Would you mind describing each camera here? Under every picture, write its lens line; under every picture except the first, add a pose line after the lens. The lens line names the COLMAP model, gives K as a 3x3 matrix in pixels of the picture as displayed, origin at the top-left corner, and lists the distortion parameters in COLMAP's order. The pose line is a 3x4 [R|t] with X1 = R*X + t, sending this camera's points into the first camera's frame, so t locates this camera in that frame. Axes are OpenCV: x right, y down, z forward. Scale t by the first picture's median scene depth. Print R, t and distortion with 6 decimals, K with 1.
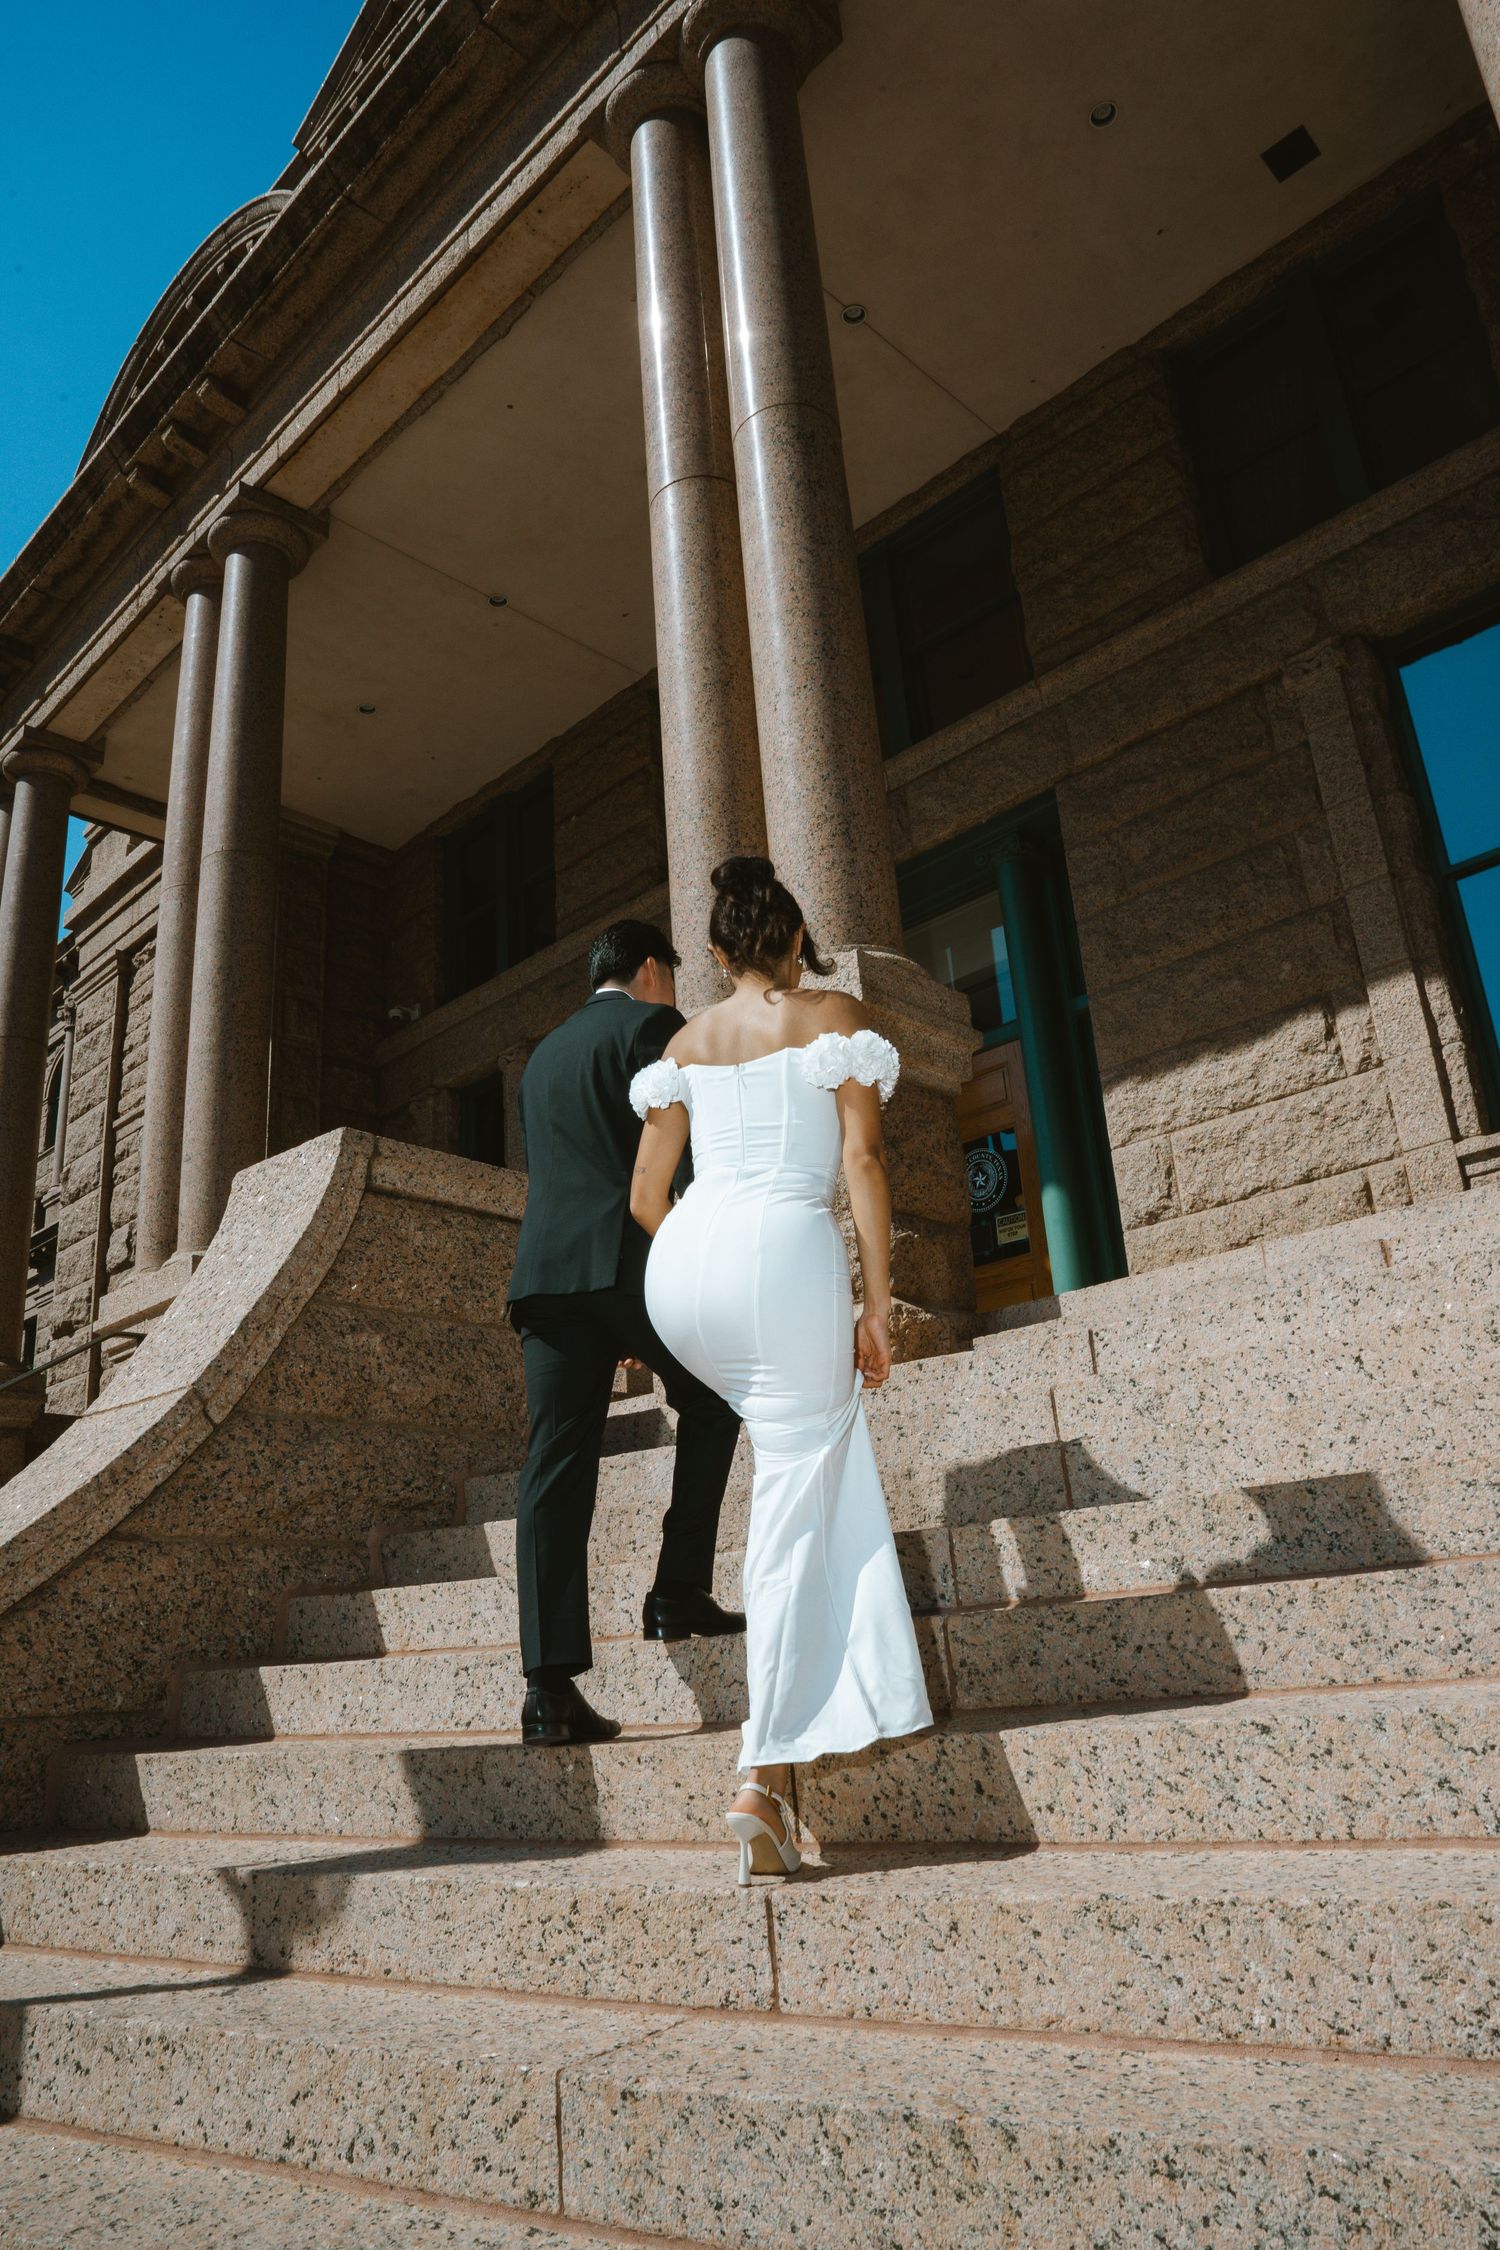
lens RADIAL K [[1527.1, 0, 744.7], [0, 1527.1, 1119.3], [0, 0, 1]] dist [-0.062450, 0.005715]
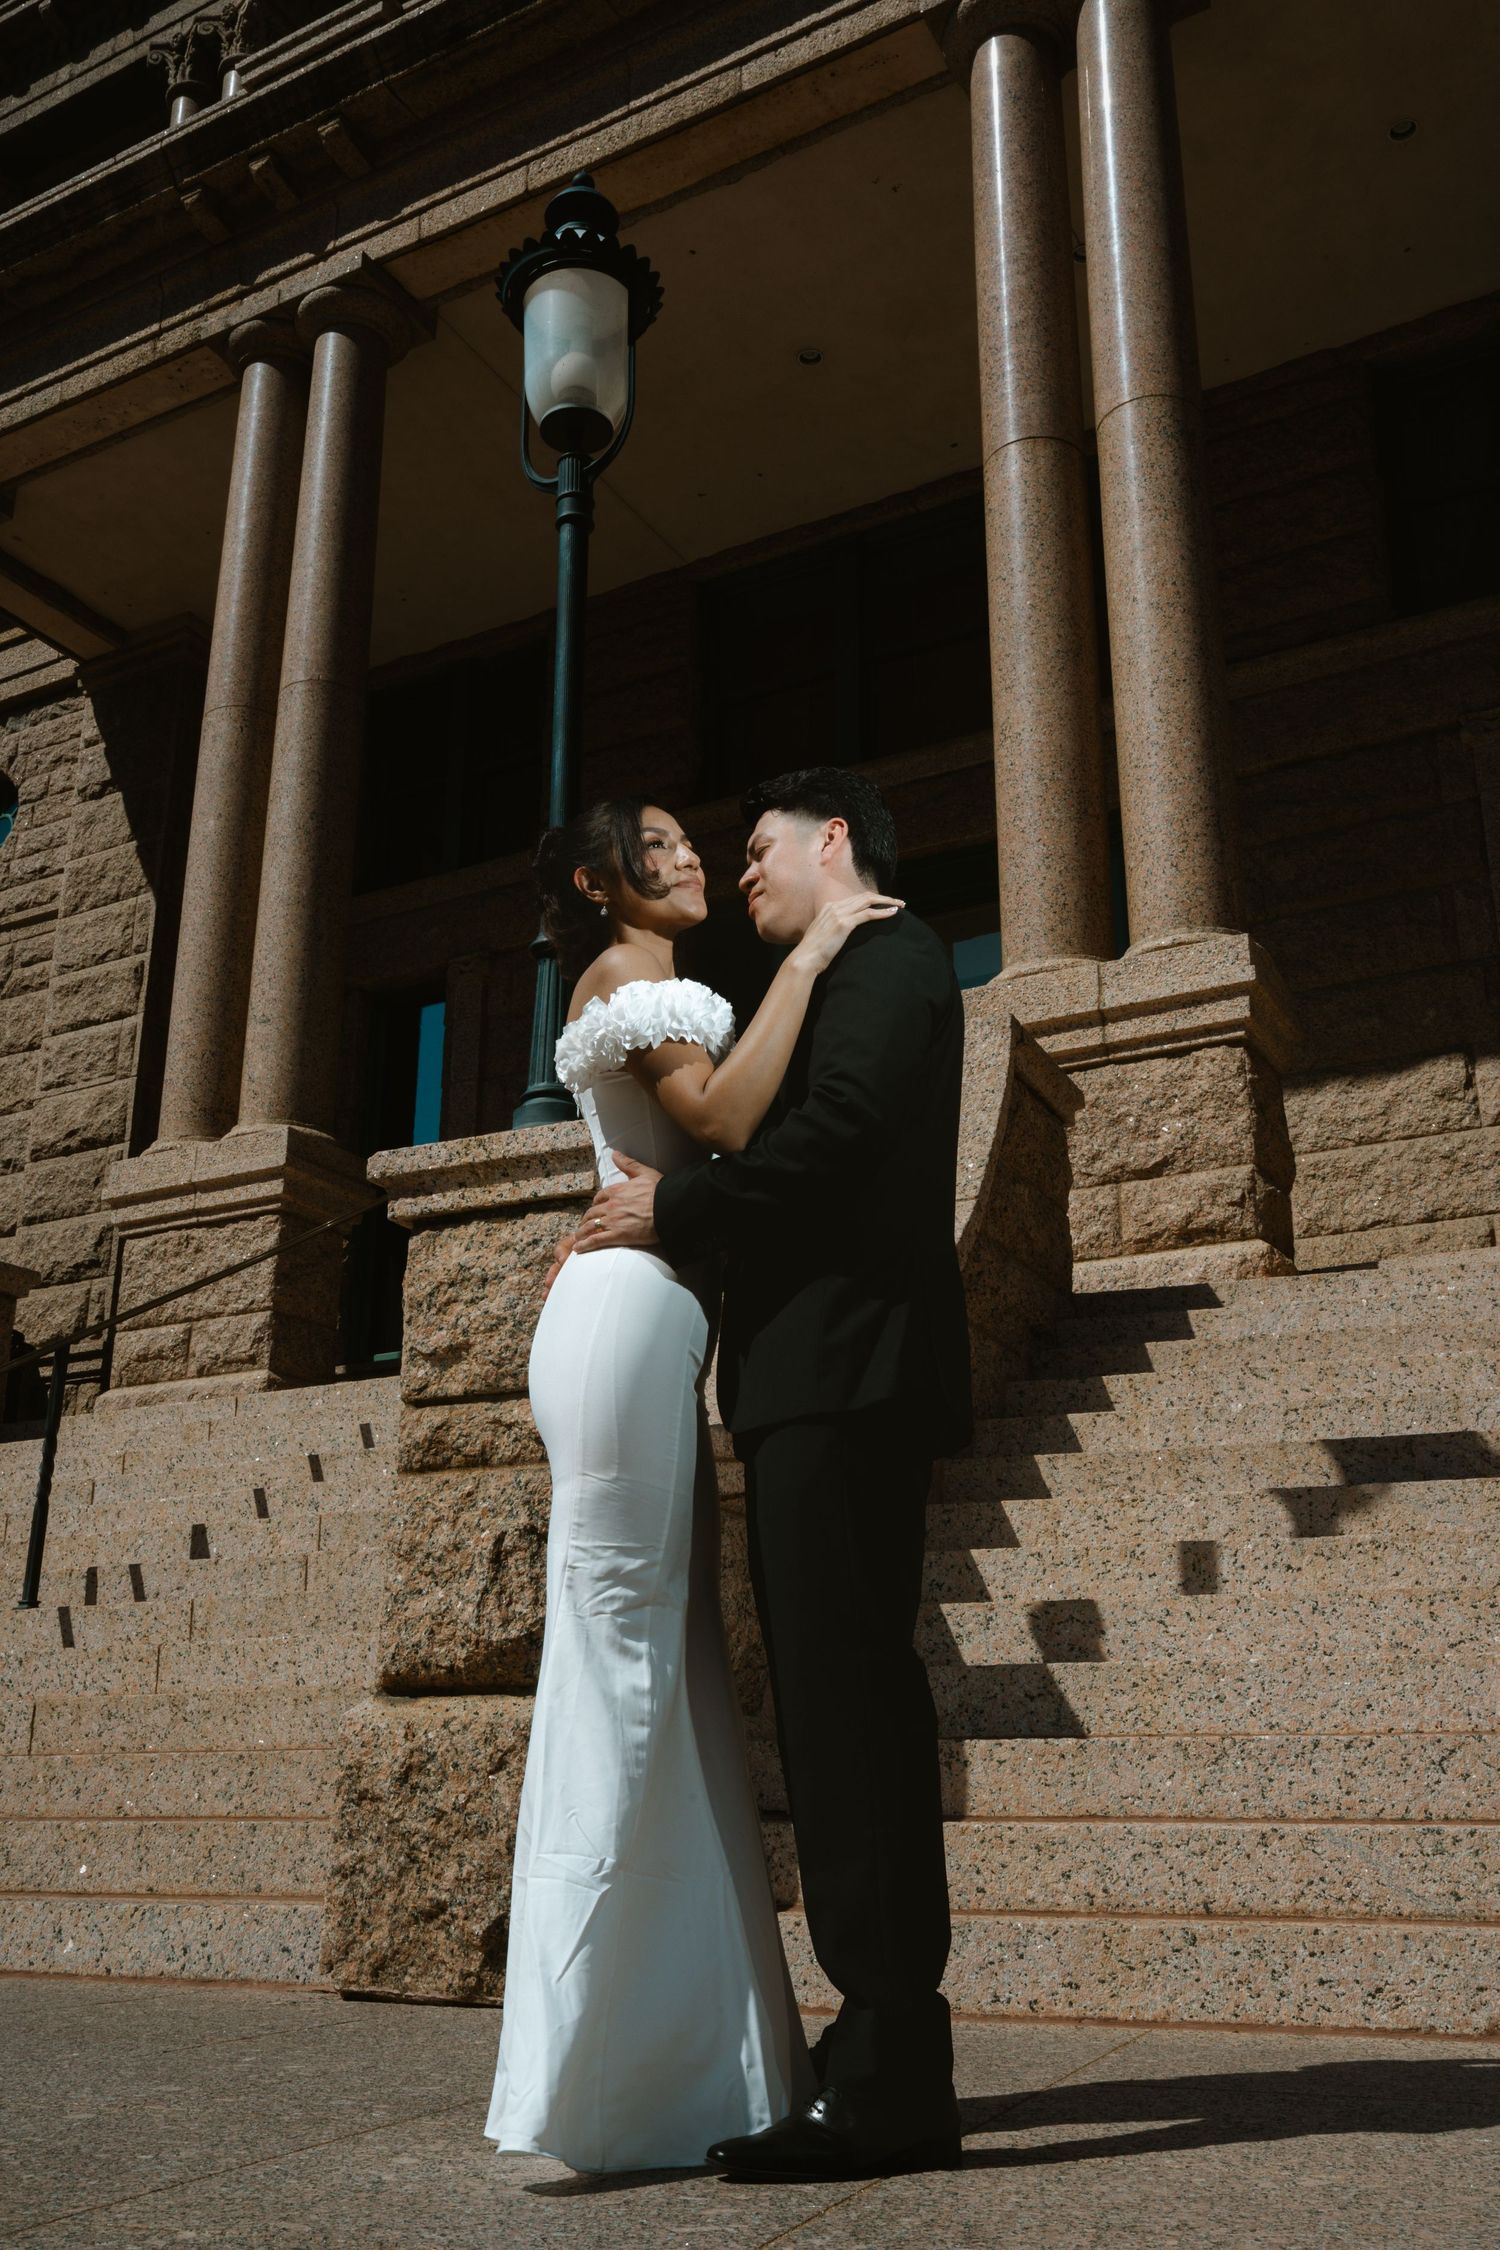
lens RADIAL K [[2043.5, 0, 751.4], [0, 2043.5, 1127.1], [0, 0, 1]] dist [0.007405, 0.000000]
pose [[0.962201, 0.153347, 0.225066, -0.386493], [-0.152630, 0.988067, -0.020690, 0.074990], [-0.225553, -0.014444, 0.974124, -0.247778]]
